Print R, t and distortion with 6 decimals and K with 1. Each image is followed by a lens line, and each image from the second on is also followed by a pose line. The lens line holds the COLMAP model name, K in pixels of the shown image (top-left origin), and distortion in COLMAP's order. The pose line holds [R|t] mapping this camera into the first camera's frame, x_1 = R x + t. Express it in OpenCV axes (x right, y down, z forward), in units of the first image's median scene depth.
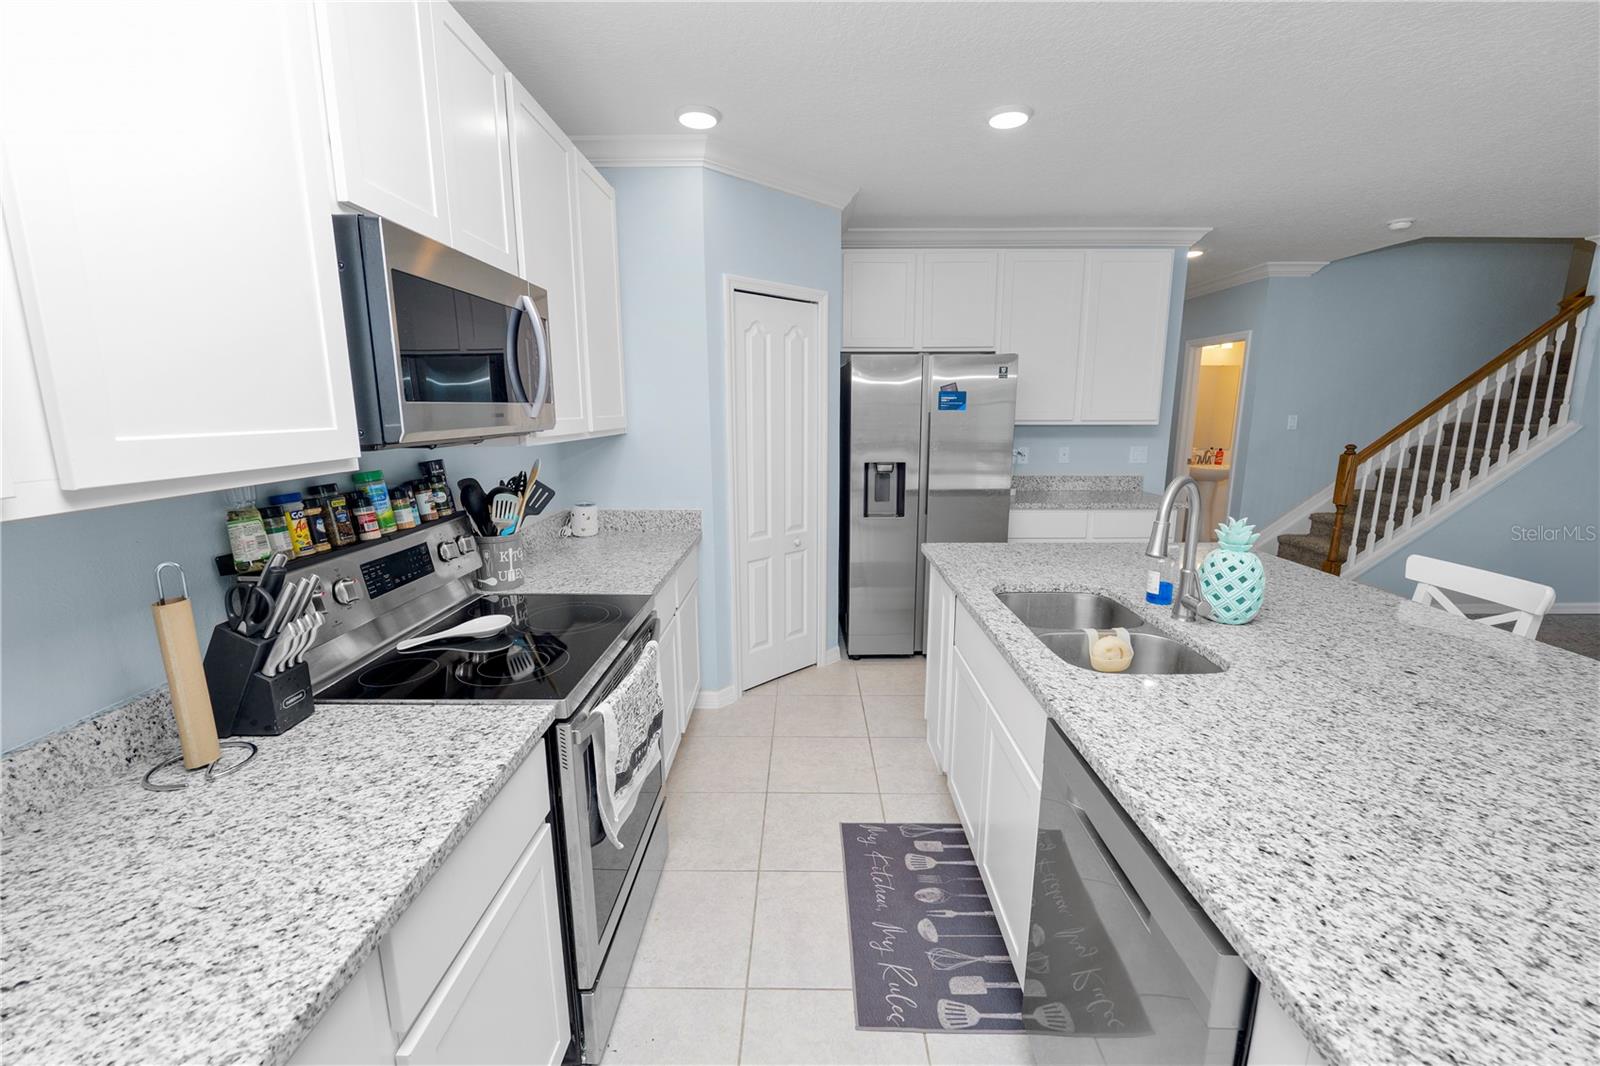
lens RADIAL K [[651.6, 0, 799.8], [0, 651.6, 533.2], [0, 0, 1]] dist [-0.012603, 0.000994]
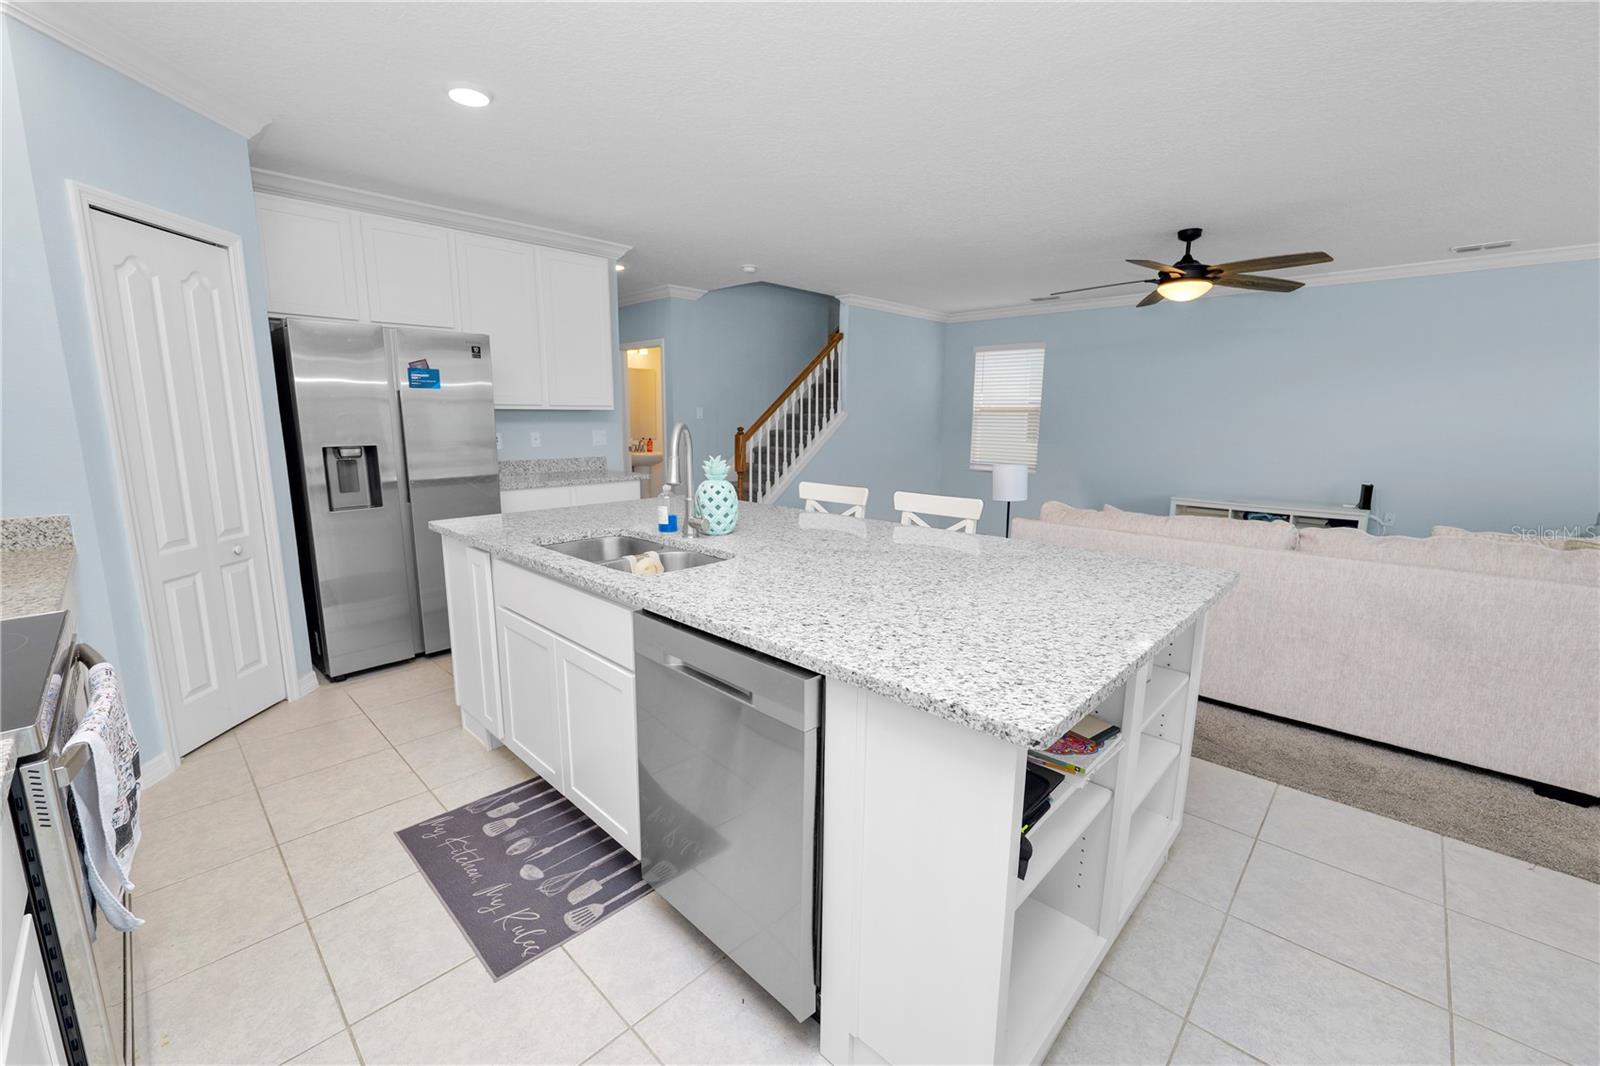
lens RADIAL K [[651.6, 0, 791.0], [0, 651.6, 531.6], [0, 0, 1]] dist [-0.012603, 0.000994]
pose [[0.687801, -0.120380, 0.715848, -0.155145], [0.131144, 0.990533, 0.040566, 0.074705], [-0.713954, 0.065977, 0.697077, -0.035561]]
